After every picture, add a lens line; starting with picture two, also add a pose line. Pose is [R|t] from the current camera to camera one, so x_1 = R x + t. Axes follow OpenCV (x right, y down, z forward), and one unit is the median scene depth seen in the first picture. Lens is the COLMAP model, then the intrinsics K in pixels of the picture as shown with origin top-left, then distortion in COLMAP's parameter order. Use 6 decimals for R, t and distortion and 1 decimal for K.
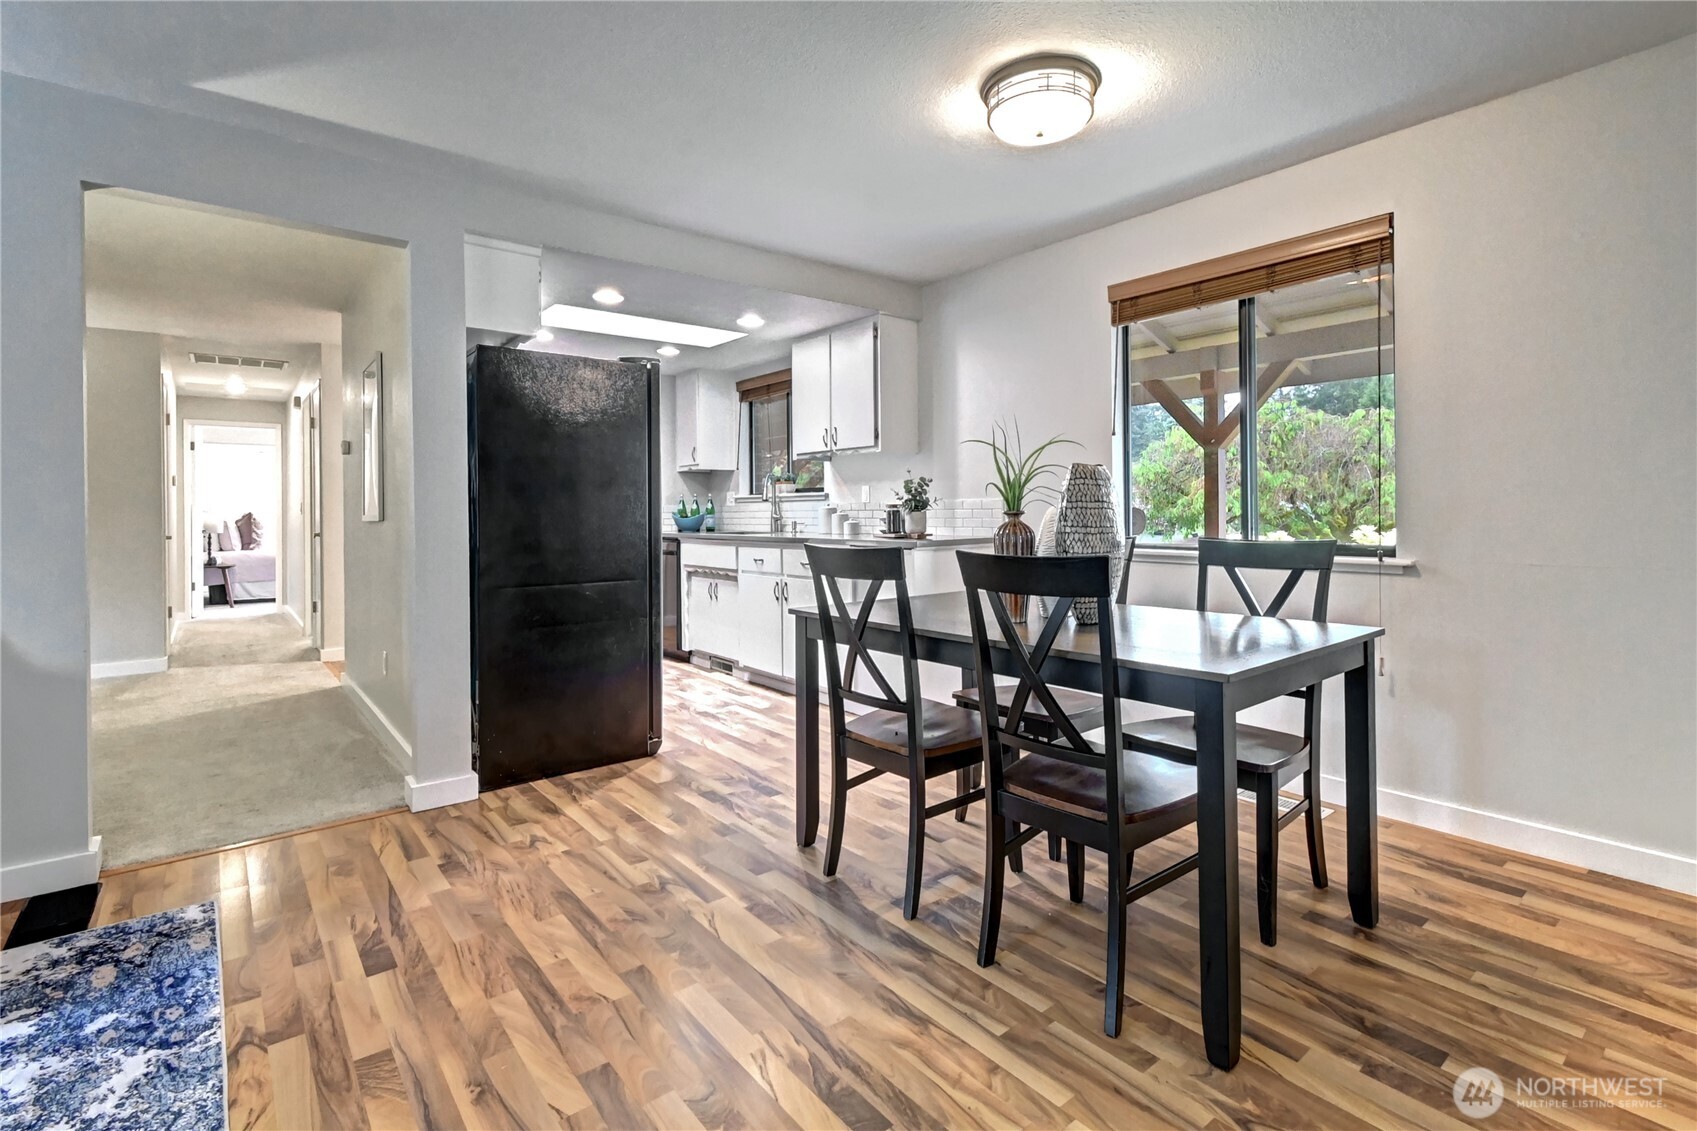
lens RADIAL K [[765.7, 0, 861.3], [0, 765.7, 524.2], [0, 0, 1]] dist [0.003262, -0.000108]
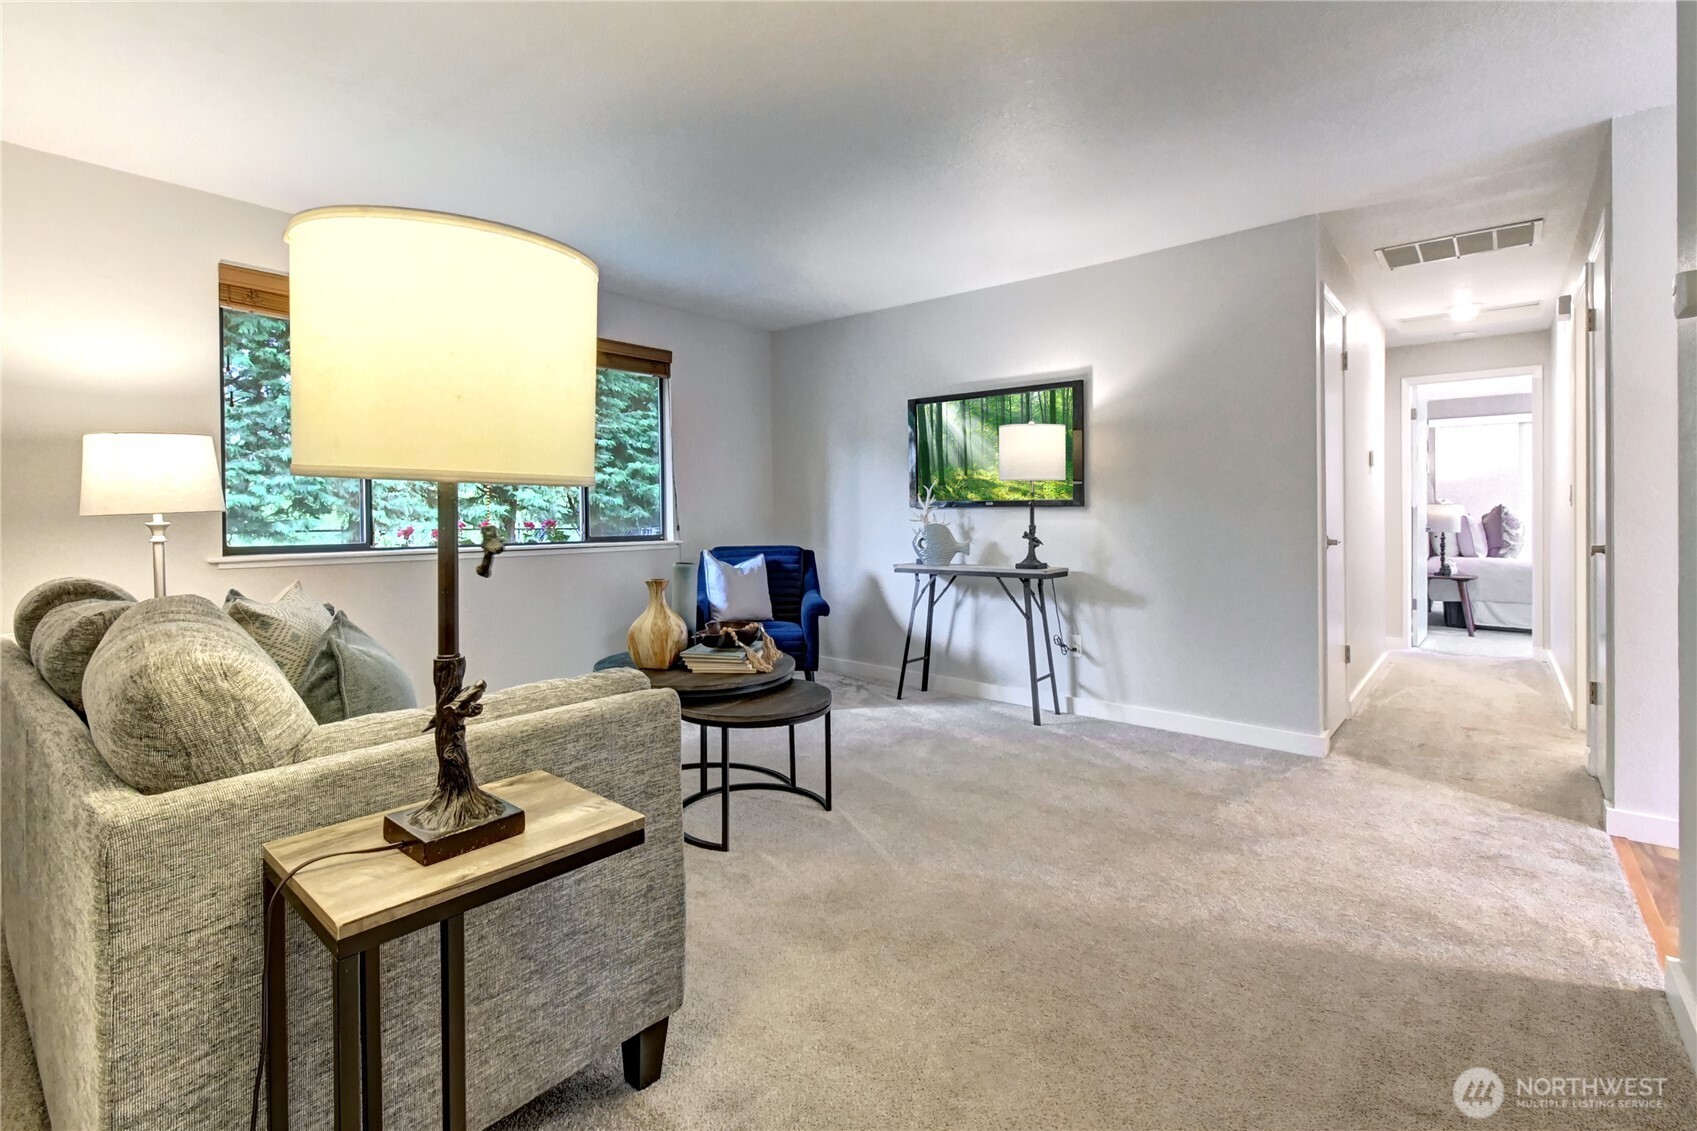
lens RADIAL K [[765.7, 0, 871.6], [0, 765.7, 499.3], [0, 0, 1]] dist [0.003262, -0.000108]
pose [[0.188196, -0.007066, -0.982106, -0.216541], [-0.018151, 0.999778, -0.010671, -0.002381], [0.981964, 0.019834, 0.188026, 0.308892]]
